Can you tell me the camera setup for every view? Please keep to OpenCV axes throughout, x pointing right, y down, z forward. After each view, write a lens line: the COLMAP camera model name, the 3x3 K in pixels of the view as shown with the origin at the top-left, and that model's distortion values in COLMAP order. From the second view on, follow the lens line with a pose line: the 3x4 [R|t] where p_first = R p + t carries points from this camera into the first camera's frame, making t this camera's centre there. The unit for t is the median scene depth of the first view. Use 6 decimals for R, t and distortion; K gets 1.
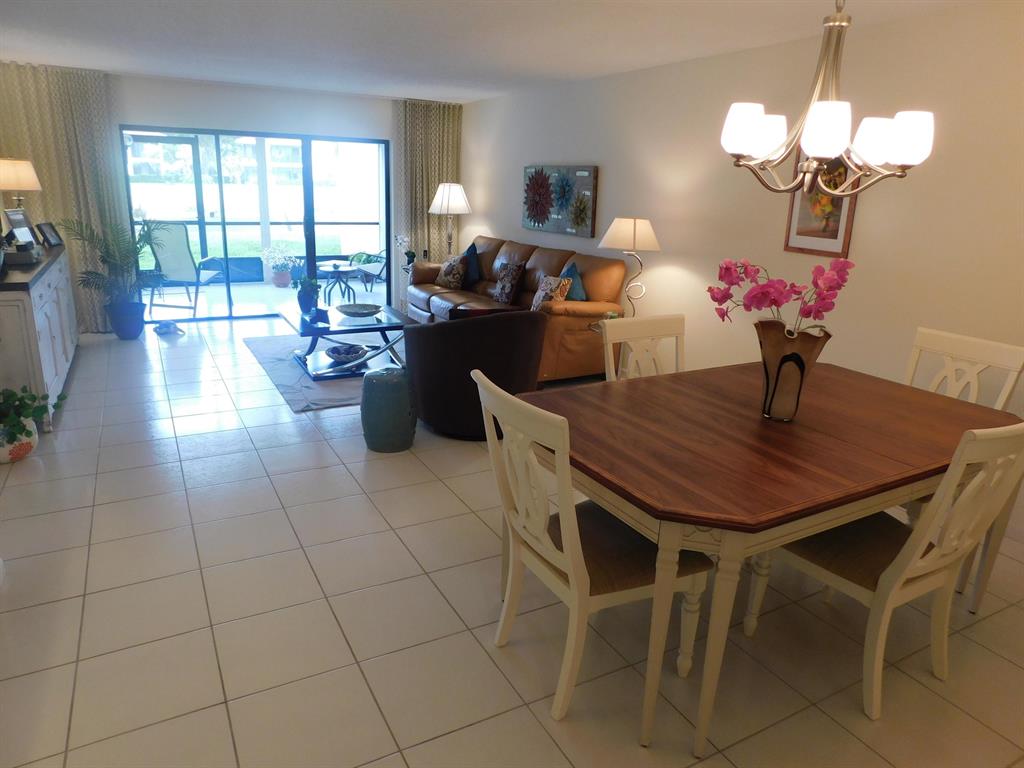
lens RADIAL K [[675.0, 0, 511.0], [0, 675.0, 377.5], [0, 0, 1]] dist [-0.062568, 0.049590]
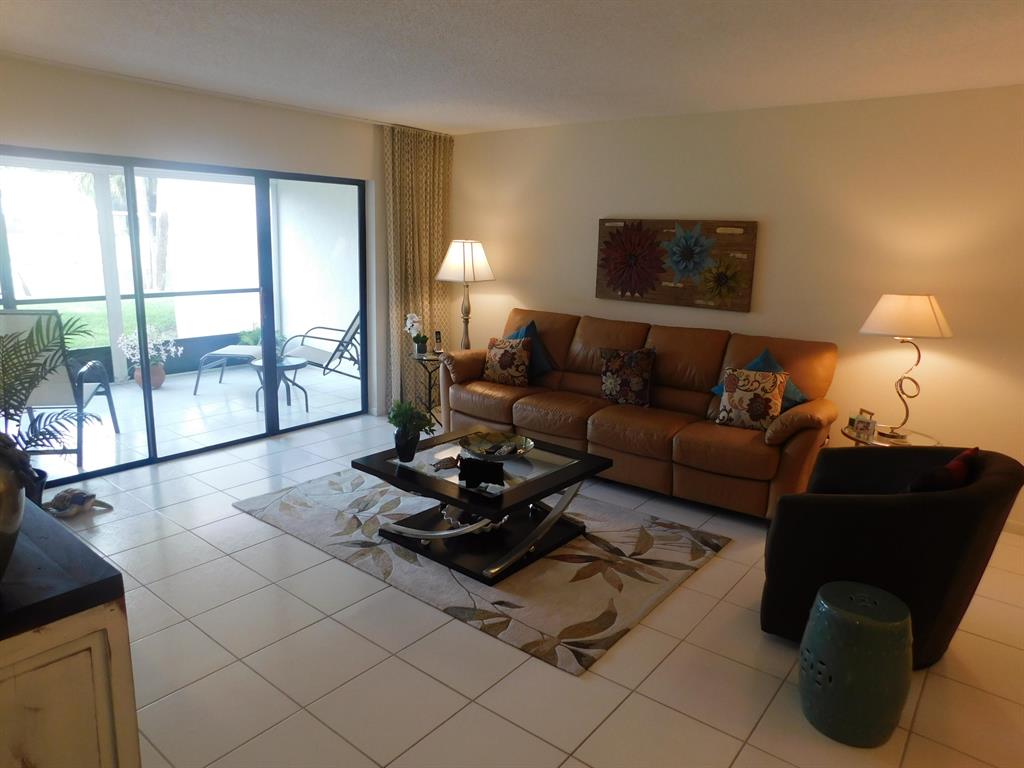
lens RADIAL K [[675.0, 0, 511.0], [0, 675.0, 377.5], [0, 0, 1]] dist [-0.062568, 0.049590]
pose [[0.922395, -0.088132, 0.376060, -0.377113], [0.110191, 0.993202, -0.037512, -0.118021], [-0.370198, 0.076039, 0.925836, 0.343696]]
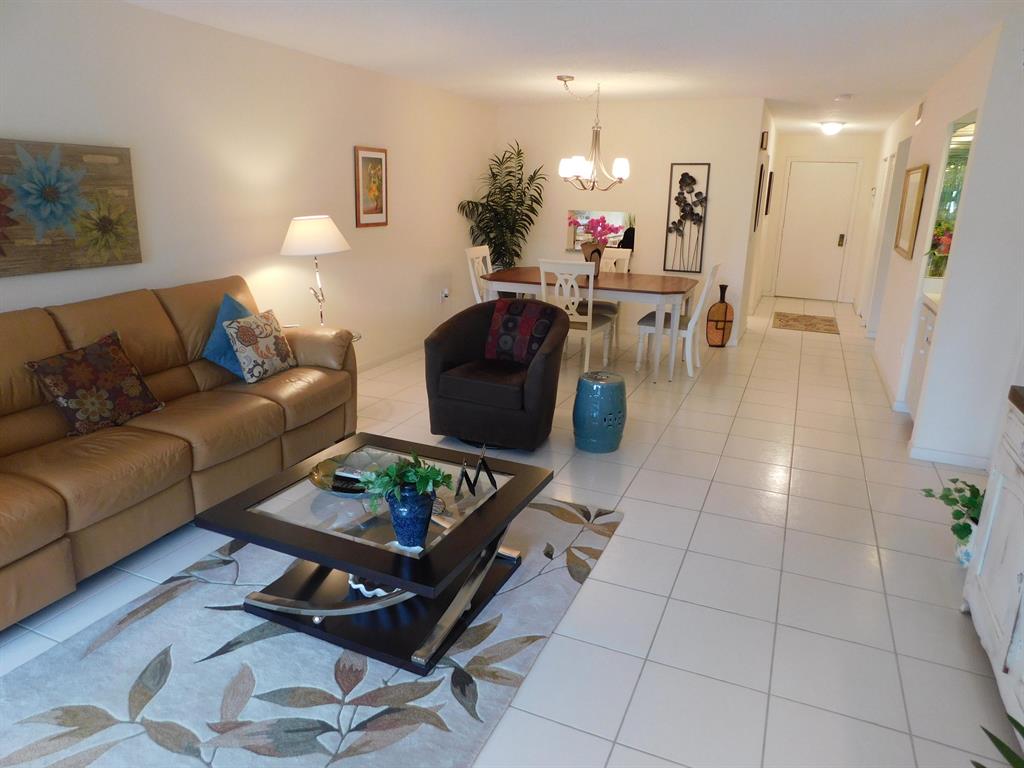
lens RADIAL K [[675.0, 0, 511.0], [0, 675.0, 377.5], [0, 0, 1]] dist [-0.062568, 0.049590]
pose [[-0.604202, -0.260494, 0.753049, -0.515958], [0.182115, 0.874898, 0.448762, -0.290027], [-0.775741, 0.408284, -0.481176, 0.943455]]
